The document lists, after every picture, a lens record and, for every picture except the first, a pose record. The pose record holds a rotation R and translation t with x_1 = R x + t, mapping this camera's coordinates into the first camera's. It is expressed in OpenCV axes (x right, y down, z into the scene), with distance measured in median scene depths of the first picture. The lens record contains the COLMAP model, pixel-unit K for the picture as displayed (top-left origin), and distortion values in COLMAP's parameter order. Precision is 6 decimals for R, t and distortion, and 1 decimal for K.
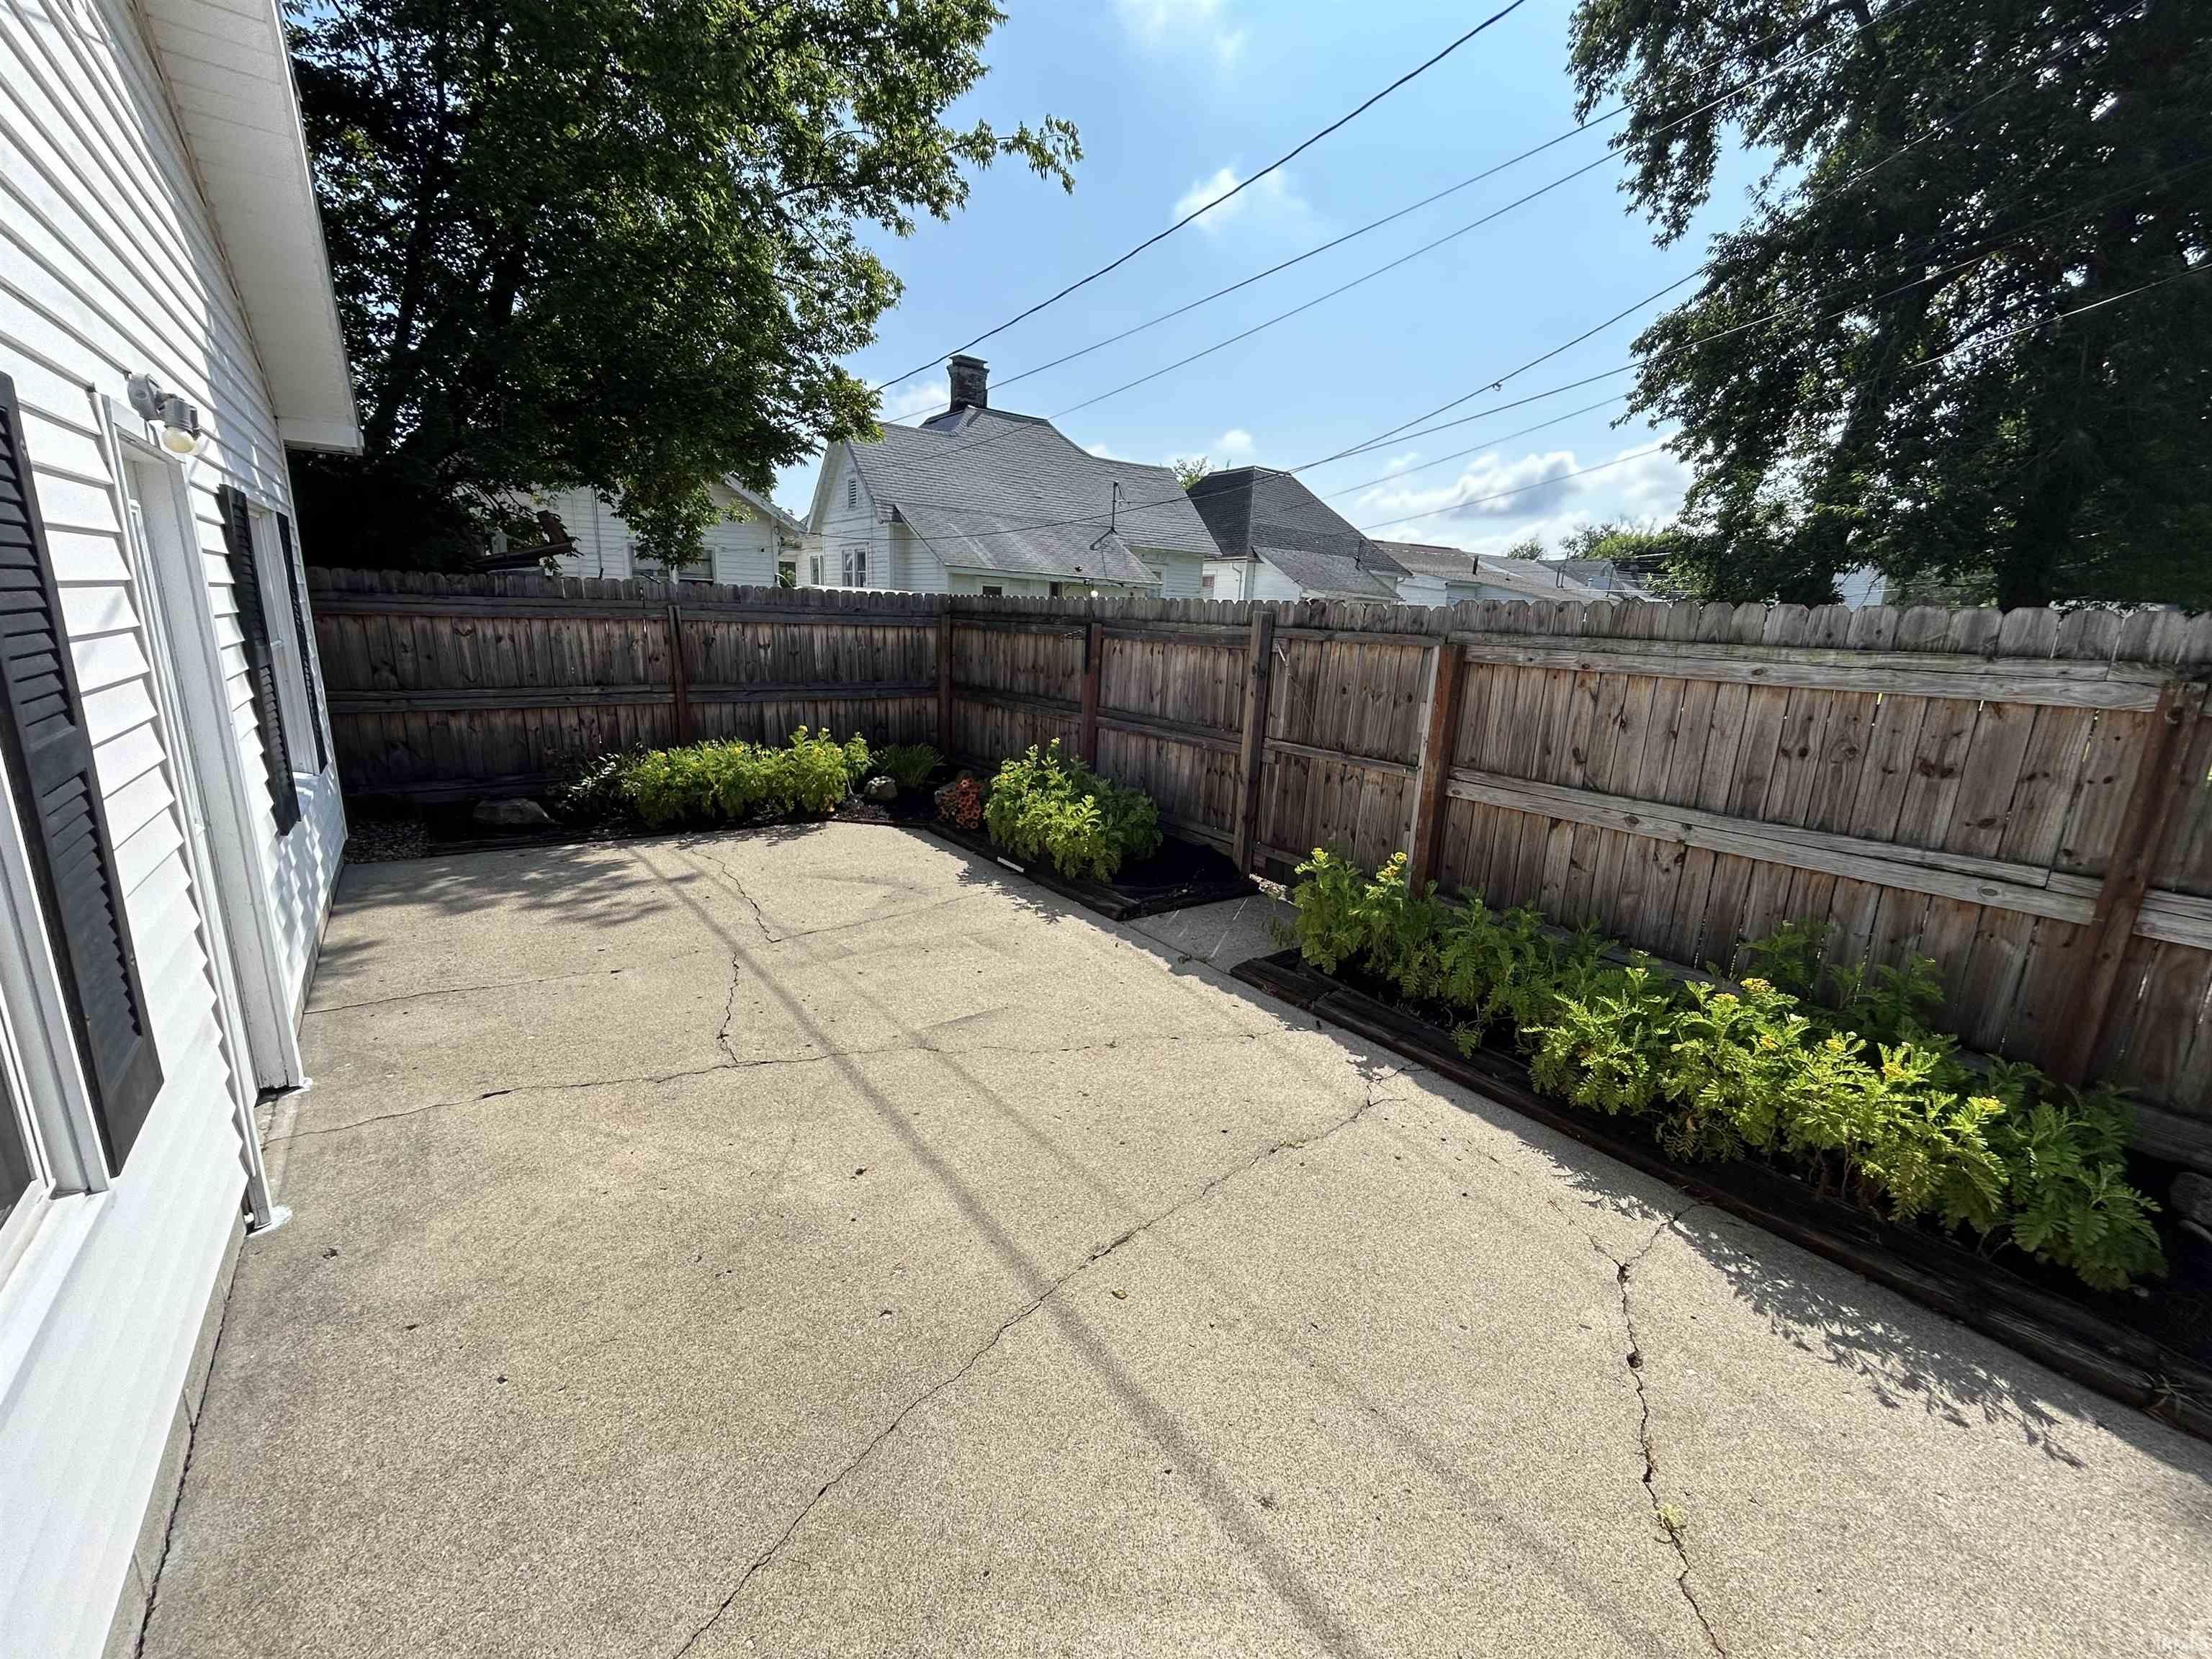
lens RADIAL K [[898.3, 0, 1114.9], [0, 898.3, 832.4], [0, 0, 1]] dist [0.001476, 0.000156]
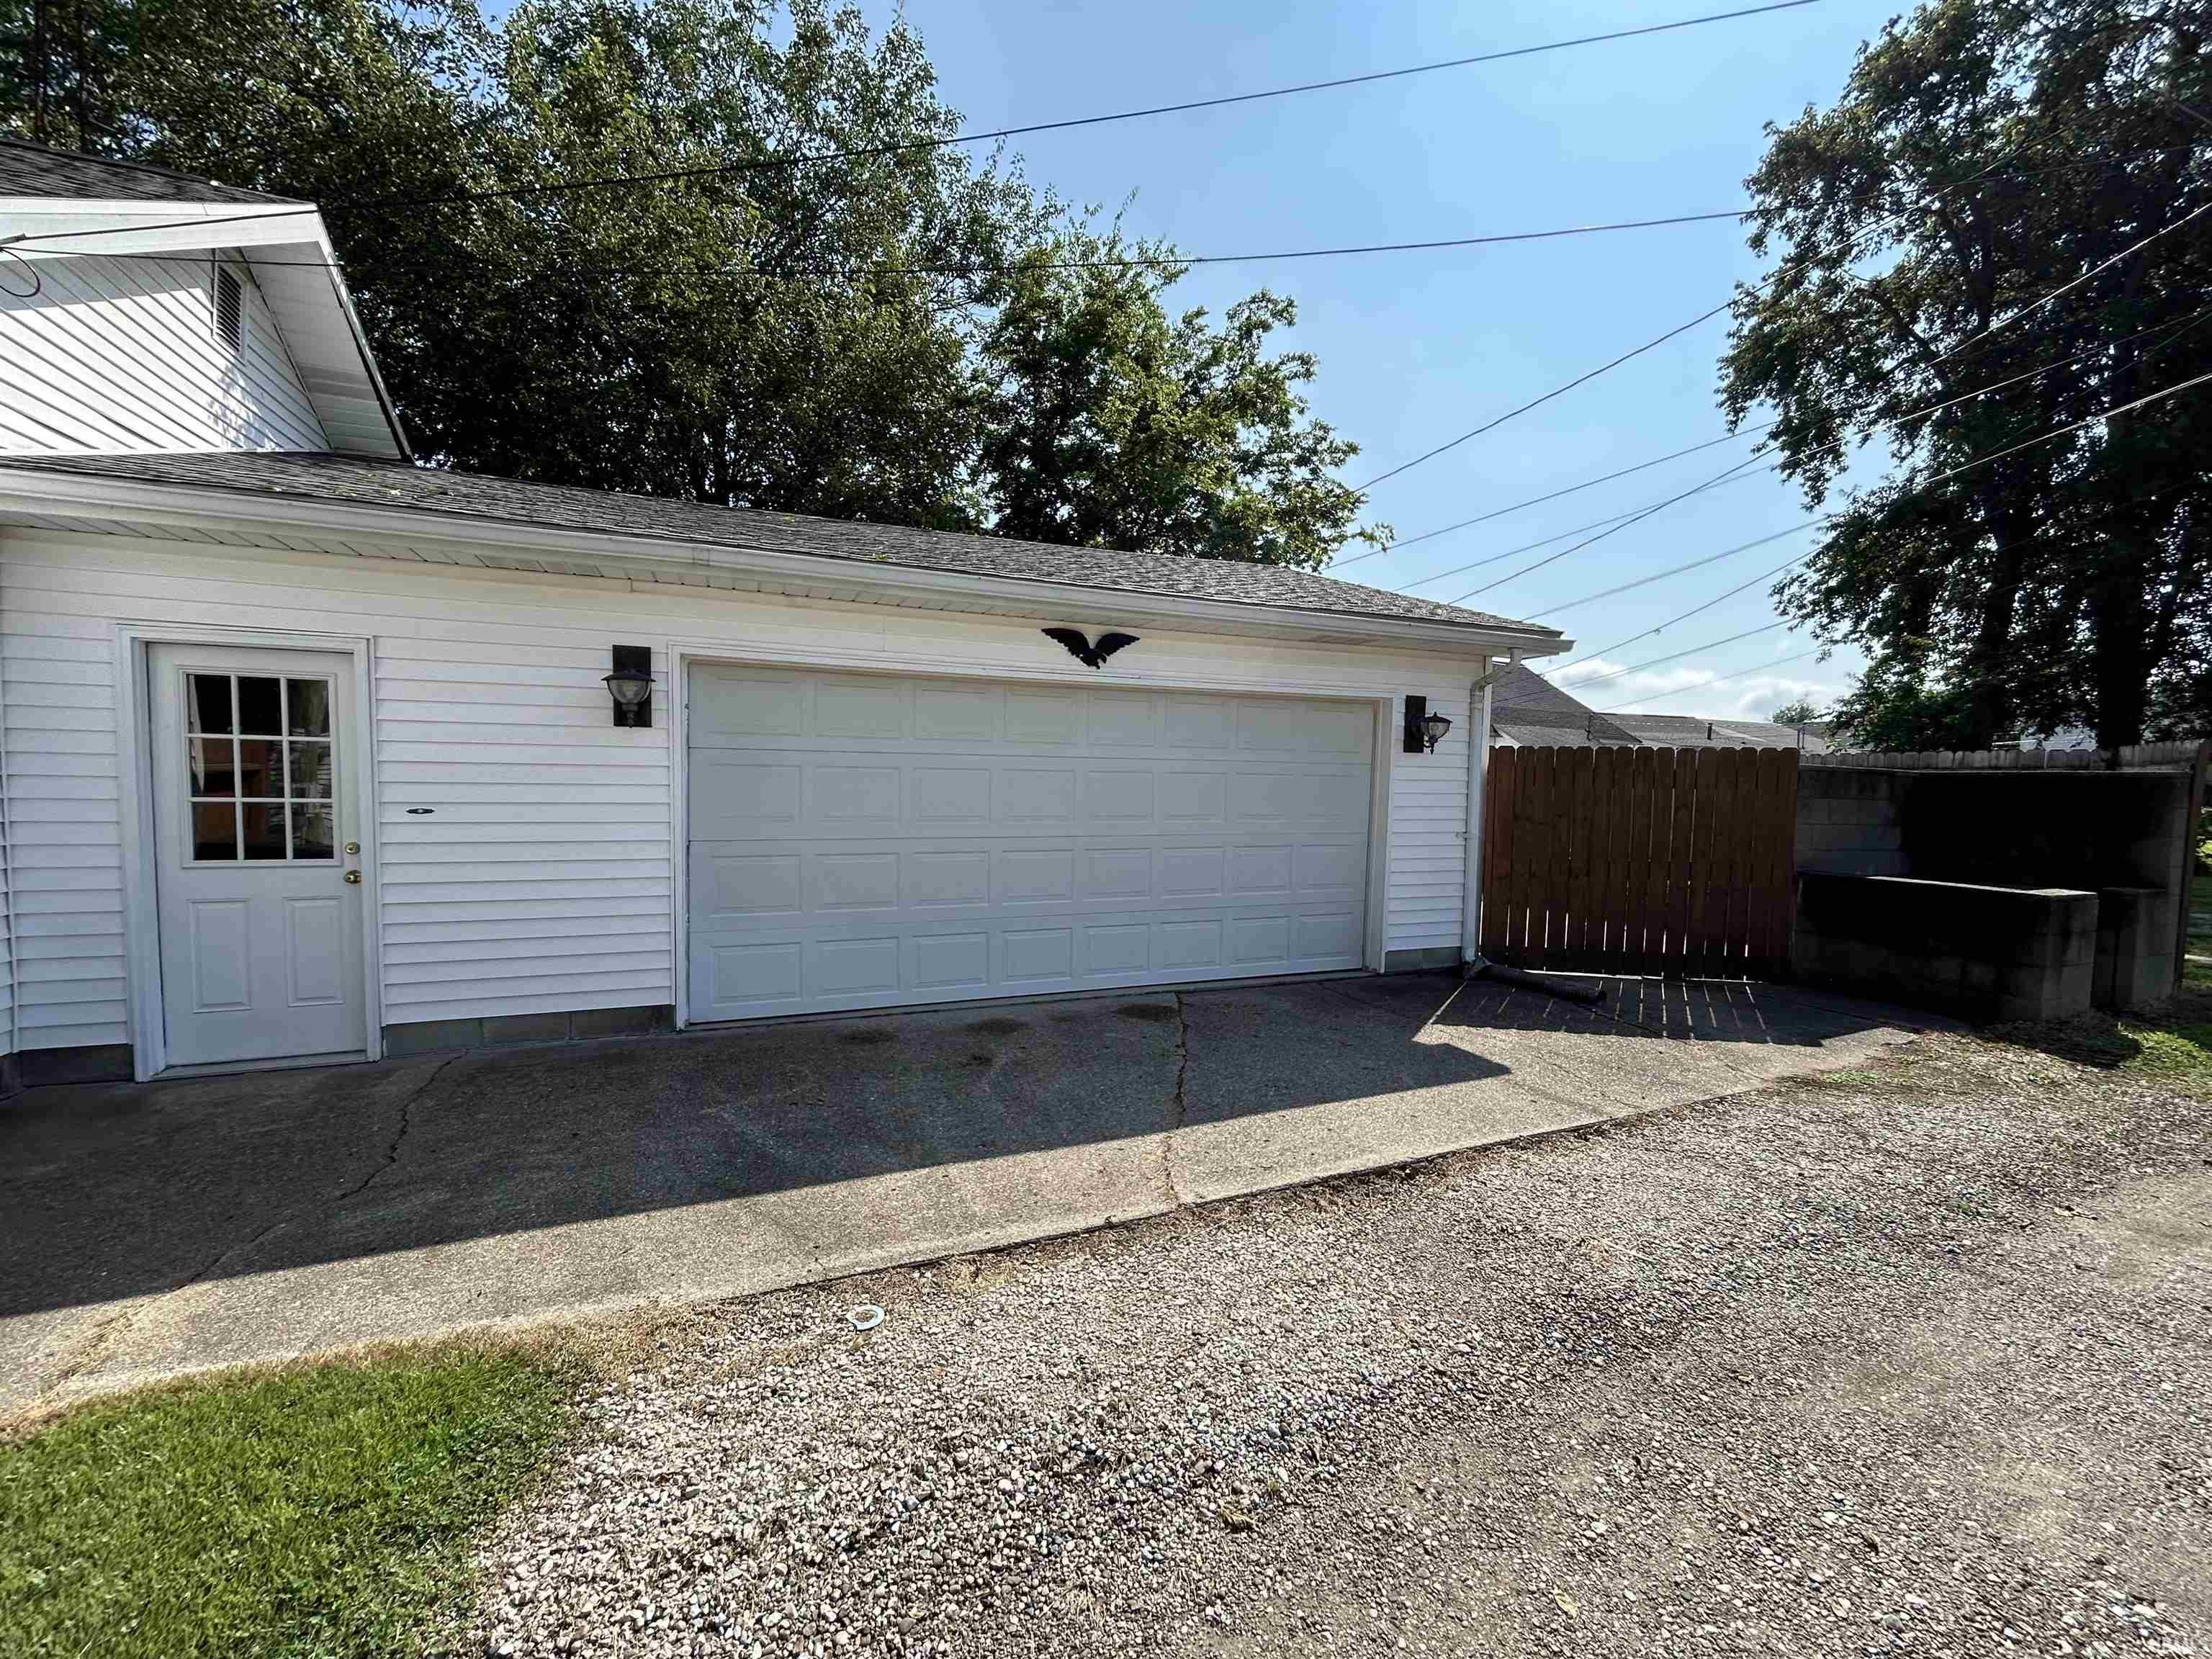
lens RADIAL K [[898.3, 0, 1095.6], [0, 898.3, 837.2], [0, 0, 1]] dist [0.001476, 0.000156]
pose [[0.966620, -0.008955, -0.256058, -0.100444], [-0.038882, 0.982688, -0.181144, 0.138263], [0.253247, 0.185053, 0.949537, -0.501621]]
